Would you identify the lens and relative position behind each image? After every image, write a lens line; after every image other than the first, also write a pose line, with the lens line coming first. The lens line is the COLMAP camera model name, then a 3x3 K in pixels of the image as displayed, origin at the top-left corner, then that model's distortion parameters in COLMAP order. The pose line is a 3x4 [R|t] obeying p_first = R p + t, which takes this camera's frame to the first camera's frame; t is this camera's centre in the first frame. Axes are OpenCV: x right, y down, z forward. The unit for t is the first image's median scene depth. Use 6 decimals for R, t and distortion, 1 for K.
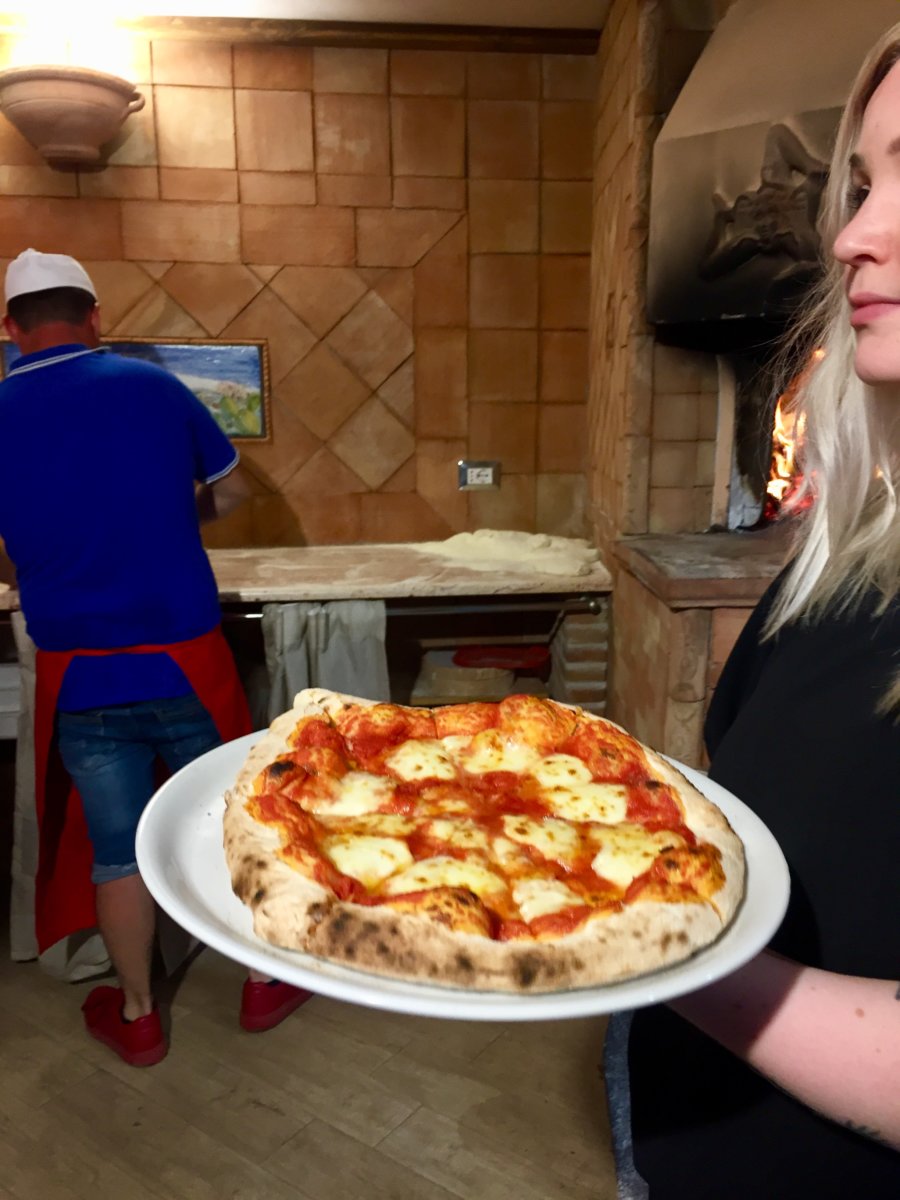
lens RADIAL K [[1017.2, 0, 457.9], [0, 1017.2, 597.1], [0, 0, 1]] dist [0.087652, -0.128326]
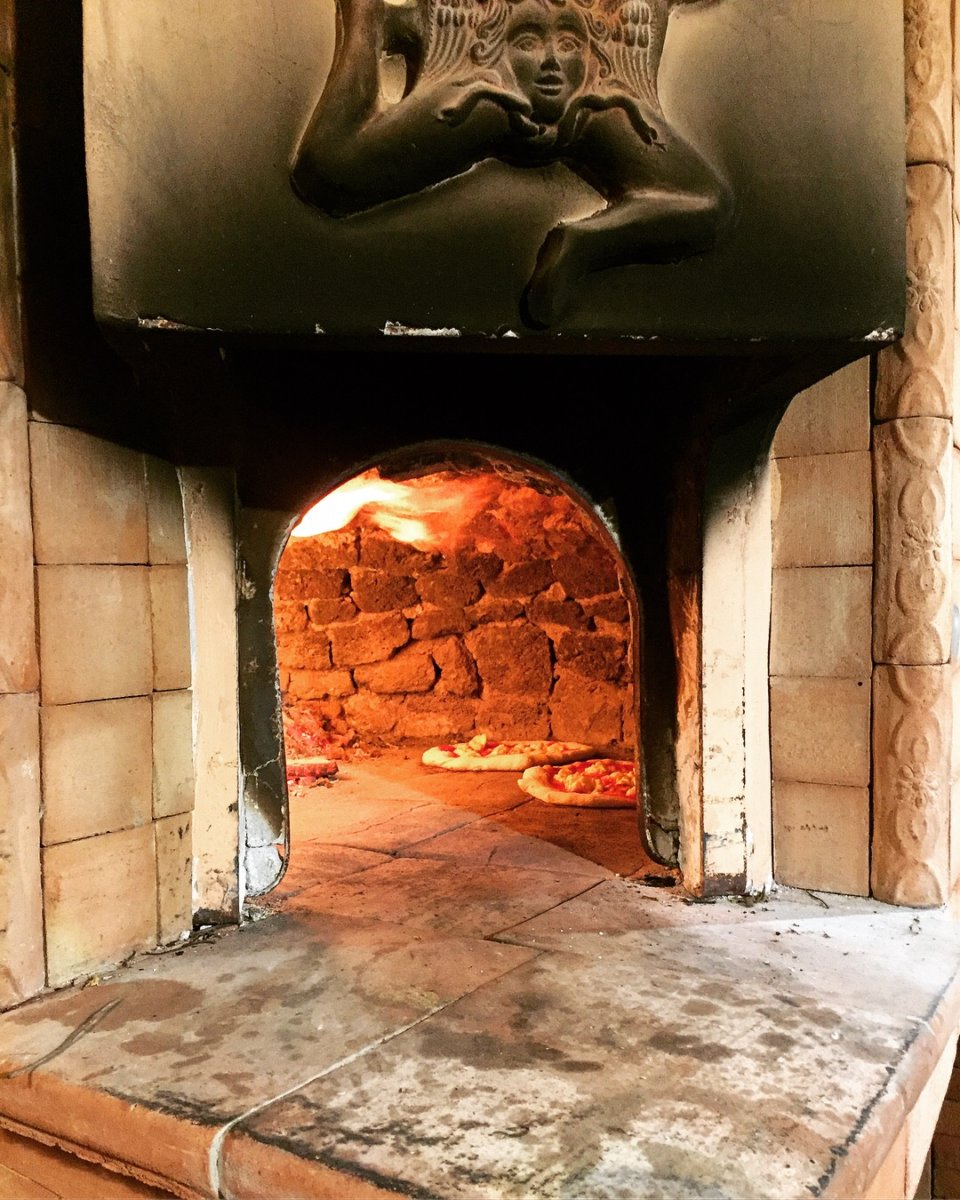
lens RADIAL K [[1091.0, 0, 481.9], [0, 1091.0, 640.1], [0, 0, 1]] dist [0.045706, -0.006672]
pose [[0.576420, -0.036024, 0.816359, -0.012050], [0.170785, 0.982276, -0.077243, -0.108113], [-0.799107, 0.183947, 0.572356, 0.605504]]
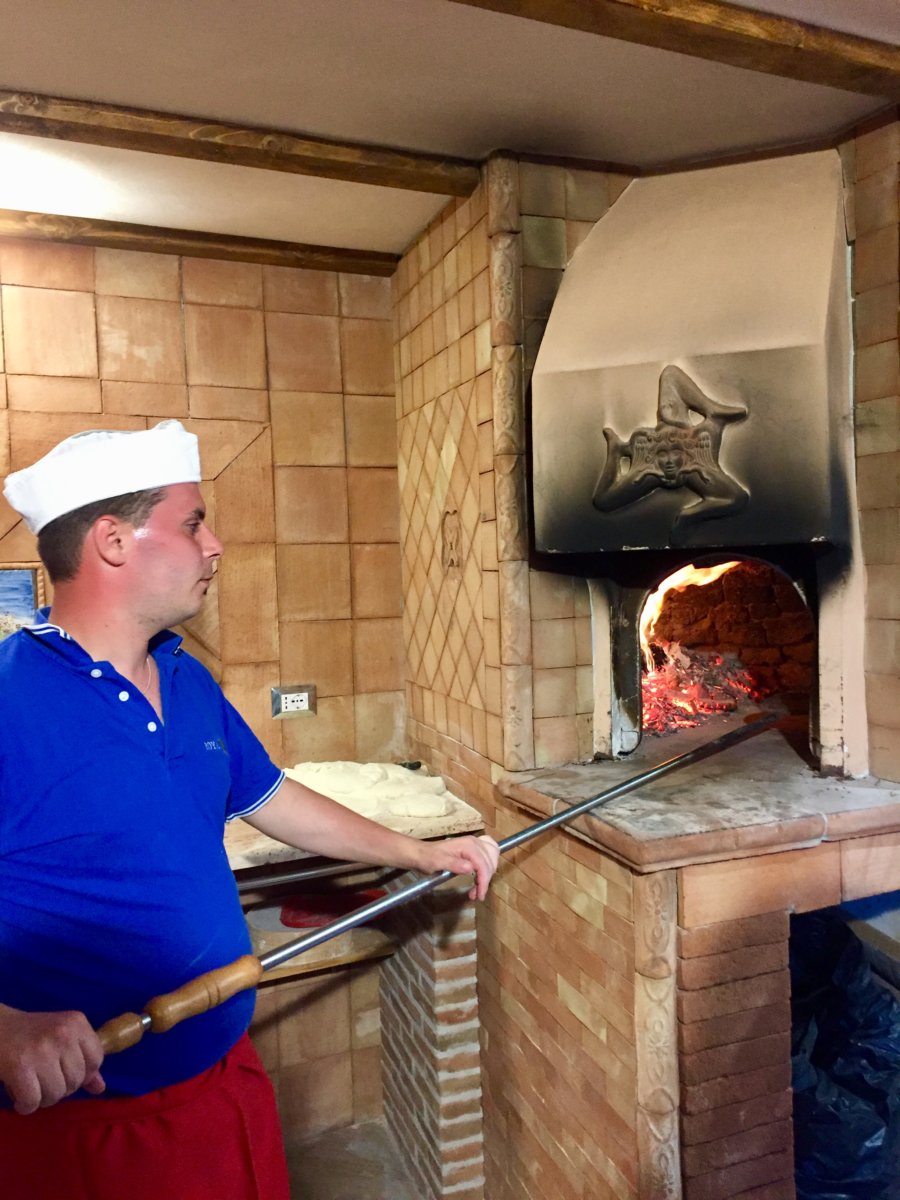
lens RADIAL K [[1017.2, 0, 457.9], [0, 1017.2, 597.1], [0, 0, 1]] dist [0.087652, -0.128326]
pose [[0.945858, -0.033339, 0.322864, -0.154570], [0.086879, 0.984421, -0.152866, -0.071704], [-0.312738, 0.172640, 0.934018, 0.120697]]
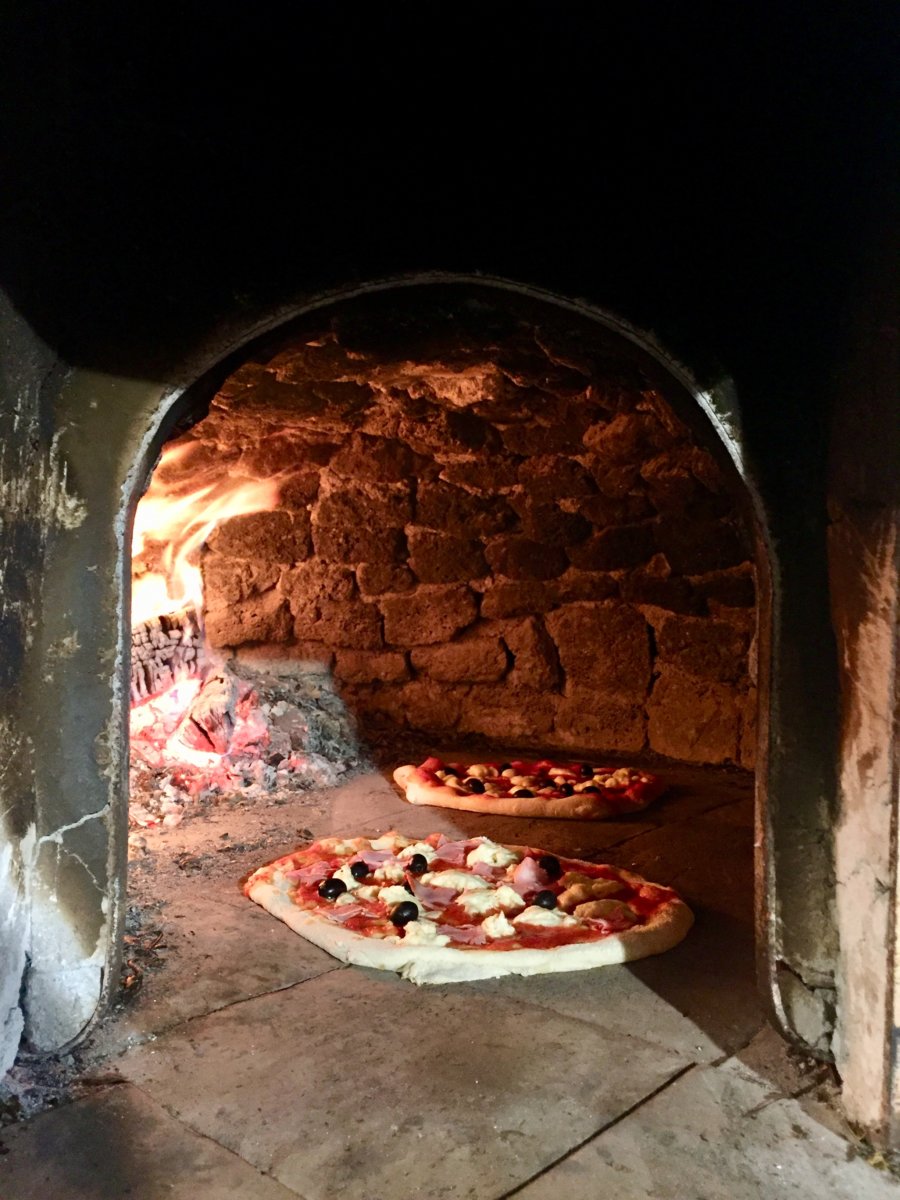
lens RADIAL K [[1017.2, 0, 457.9], [0, 1017.2, 597.1], [0, 0, 1]] dist [0.087652, -0.128326]
pose [[0.691088, 0.010151, 0.722699, 0.164709], [0.112926, 0.986105, -0.121838, -0.118782], [-0.713894, 0.165812, 0.680339, 0.696976]]
